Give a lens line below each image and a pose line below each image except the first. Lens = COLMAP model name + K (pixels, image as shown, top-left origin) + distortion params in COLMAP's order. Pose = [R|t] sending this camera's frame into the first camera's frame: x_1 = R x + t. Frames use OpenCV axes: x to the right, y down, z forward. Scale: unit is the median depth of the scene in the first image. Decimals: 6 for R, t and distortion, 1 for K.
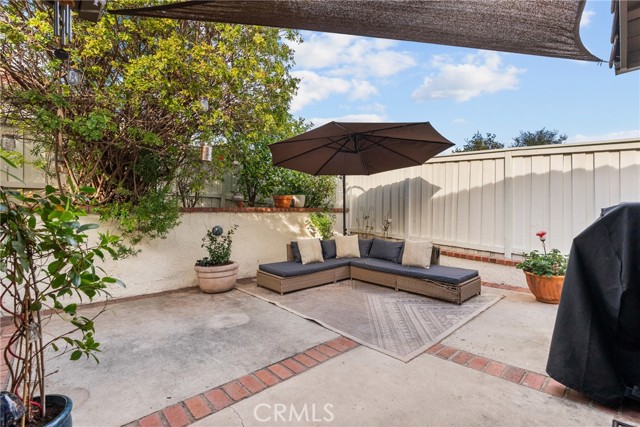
lens RADIAL K [[293.3, 0, 323.6], [0, 293.3, 214.7], [0, 0, 1]] dist [-0.003302, 0.000527]
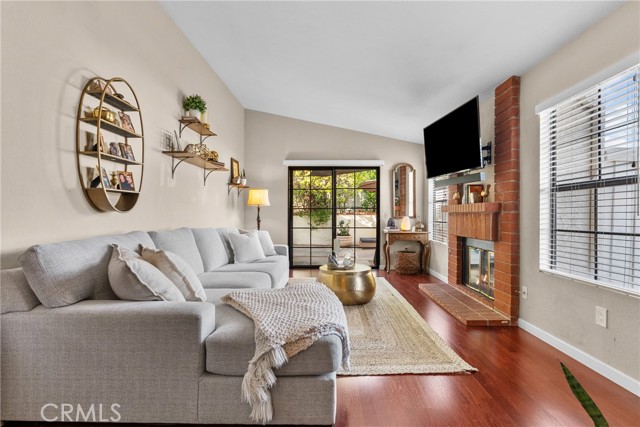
lens RADIAL K [[290.8, 0, 324.5], [0, 290.8, 211.6], [0, 0, 1]] dist [-0.002817, 0.000440]
pose [[0.713943, -0.001688, -0.700202, 1.488527], [-0.005227, 0.999956, -0.007740, -0.018469], [0.700185, 0.009185, 0.713903, -1.051864]]
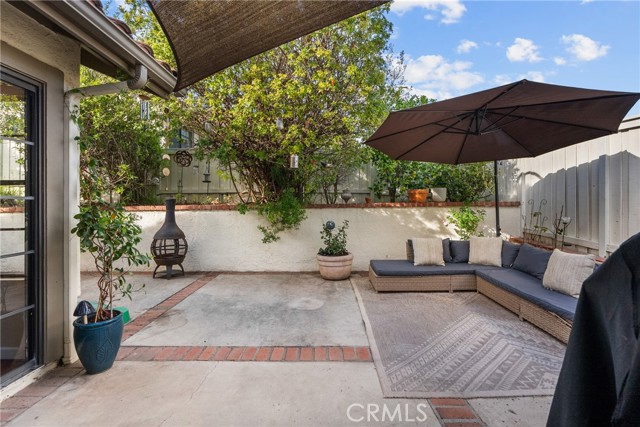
lens RADIAL K [[294.3, 0, 322.8], [0, 294.3, 202.5], [0, 0, 1]] dist [-0.003117, 0.000160]
pose [[0.728082, -0.007642, -0.685448, 0.455678], [0.002542, 0.999961, -0.008449, -0.026122], [0.685485, 0.004409, 0.728073, 0.168575]]
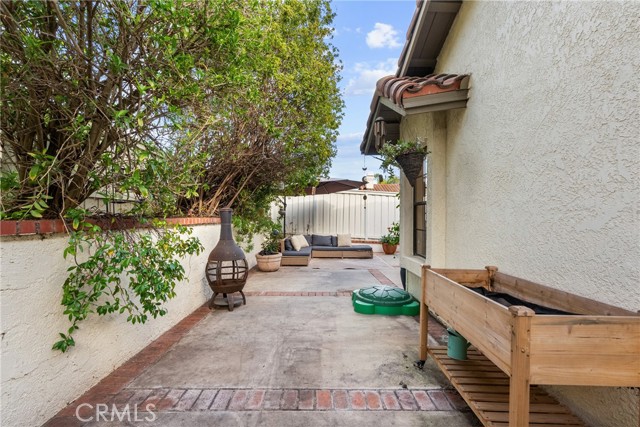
lens RADIAL K [[295.0, 0, 320.0], [0, 295.0, 213.5], [0, 0, 1]] dist [-0.002086, -0.000079]
pose [[0.677305, 0.011196, 0.735617, -1.604186], [0.004979, 0.999792, -0.019801, -0.017523], [-0.735685, 0.017074, 0.677109, -0.331567]]
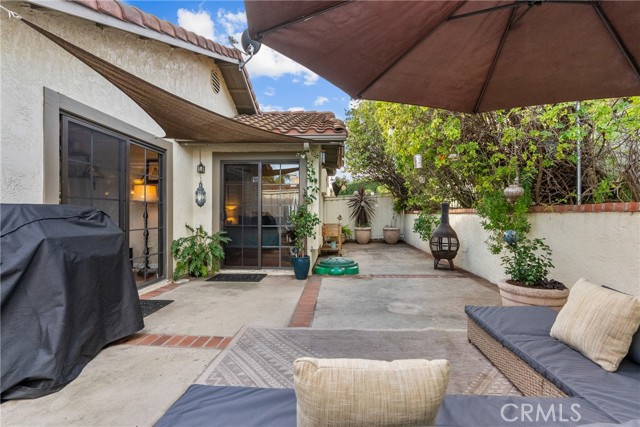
lens RADIAL K [[290.8, 0, 324.5], [0, 290.8, 211.6], [0, 0, 1]] dist [-0.002817, 0.000440]
pose [[-0.715632, -0.000851, -0.698477, 0.590848], [-0.002792, 0.999995, 0.001641, -0.011566], [0.698472, 0.003125, -0.715630, 1.376672]]
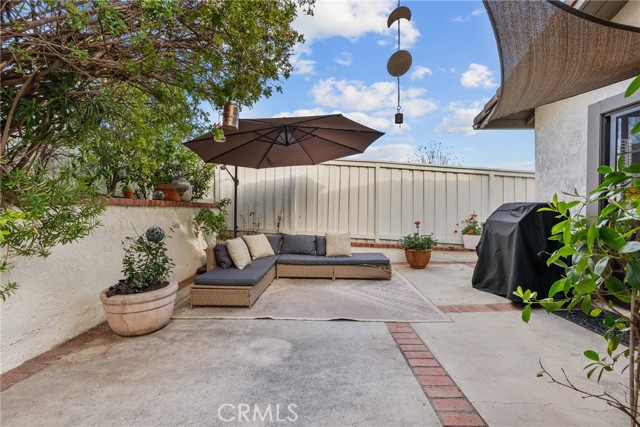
lens RADIAL K [[290.8, 0, 324.5], [0, 290.8, 211.6], [0, 0, 1]] dist [-0.002817, 0.000440]
pose [[0.681134, -0.001726, 0.732157, -0.659613], [0.001831, 0.999998, 0.000654, 0.006806], [-0.732156, 0.000894, 0.681136, 0.336255]]
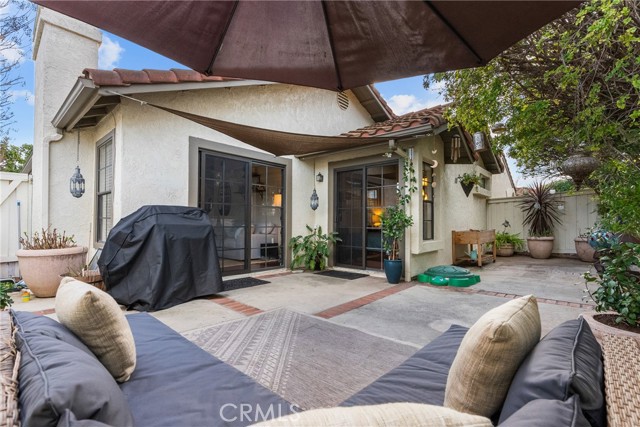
lens RADIAL K [[295.1, 0, 323.9], [0, 295.1, 217.3], [0, 0, 1]] dist [-0.003800, 0.000210]
pose [[-0.995756, -0.002274, -0.092010, 0.136778], [-0.001208, 0.999932, -0.011639, 0.028256], [0.092030, -0.011479, -0.995690, 1.626144]]
